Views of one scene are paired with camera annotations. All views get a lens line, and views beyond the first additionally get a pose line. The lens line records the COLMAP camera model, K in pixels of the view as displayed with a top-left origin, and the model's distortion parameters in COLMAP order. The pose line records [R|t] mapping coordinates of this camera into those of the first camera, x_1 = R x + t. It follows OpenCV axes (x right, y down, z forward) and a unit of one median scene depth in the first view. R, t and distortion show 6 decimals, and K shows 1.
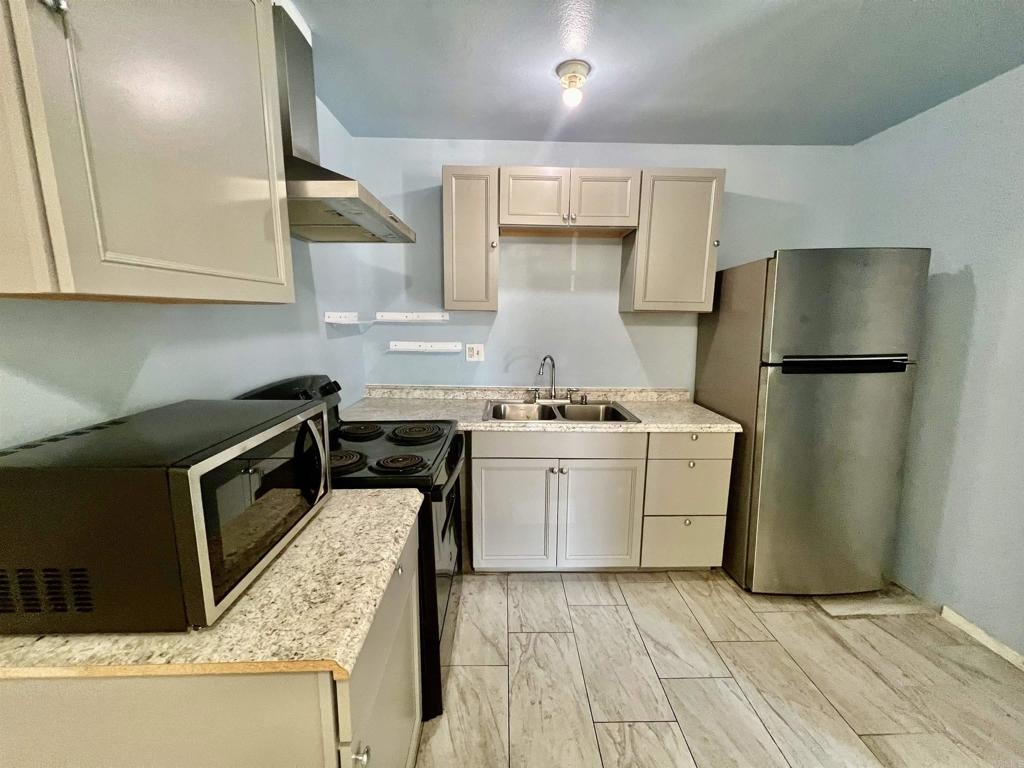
lens RADIAL K [[410.2, 0, 512.0], [0, 410.2, 384.0], [0, 0, 1]] dist [-0.000517, 0.000437]
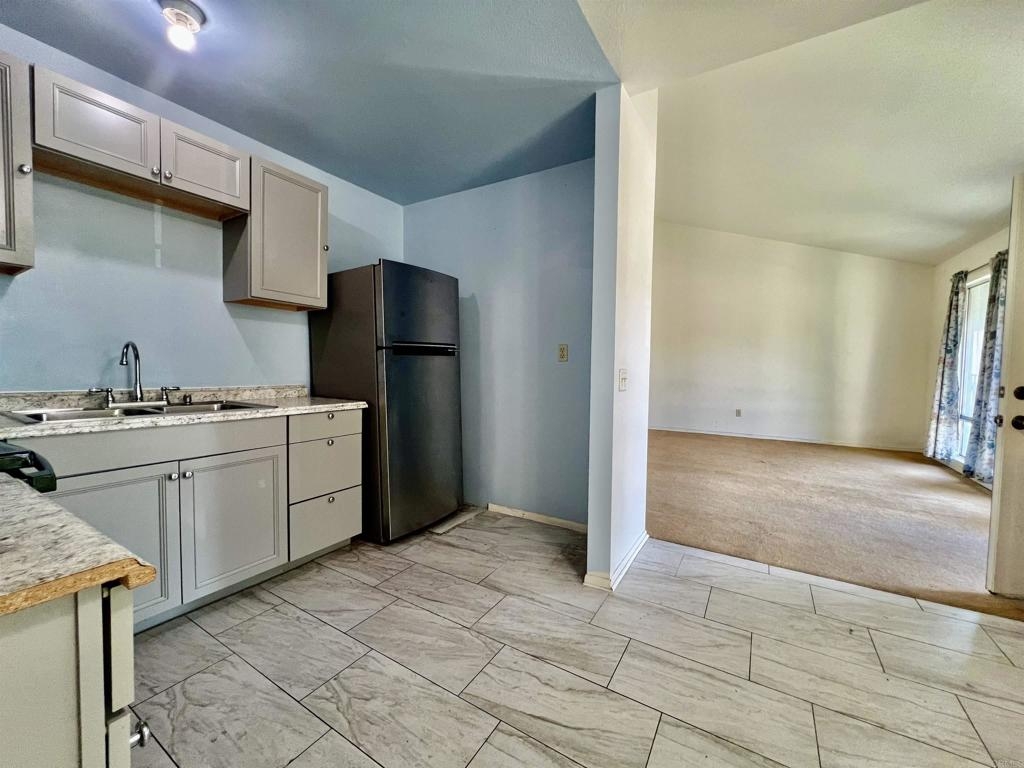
lens RADIAL K [[410.2, 0, 512.0], [0, 410.2, 384.0], [0, 0, 1]] dist [-0.000517, 0.000437]
pose [[0.539663, -0.034838, 0.841160, -0.202046], [0.126013, 0.991230, -0.039793, 0.148052], [-0.832397, 0.127472, 0.539320, 0.009213]]
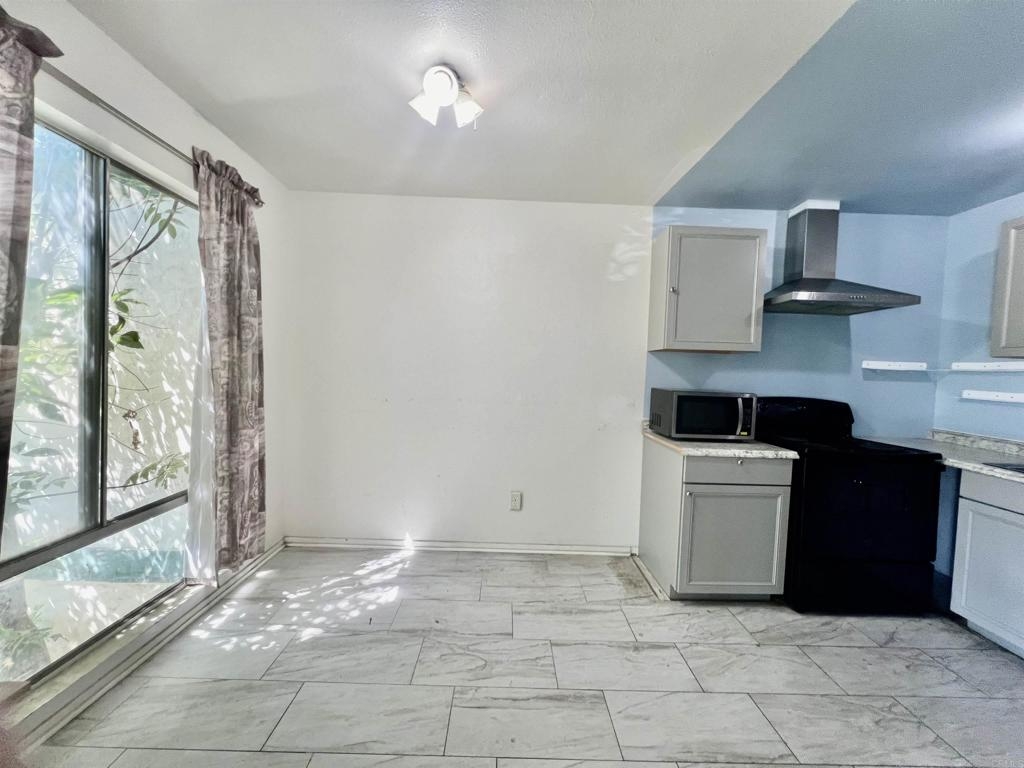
lens RADIAL K [[410.2, 0, 512.0], [0, 410.2, 384.0], [0, 0, 1]] dist [-0.000517, 0.000437]
pose [[-0.001572, 0.026619, -0.999644, 0.911831], [-0.195227, 0.980402, 0.026413, 0.094871], [0.980757, 0.195199, 0.003656, -0.157032]]
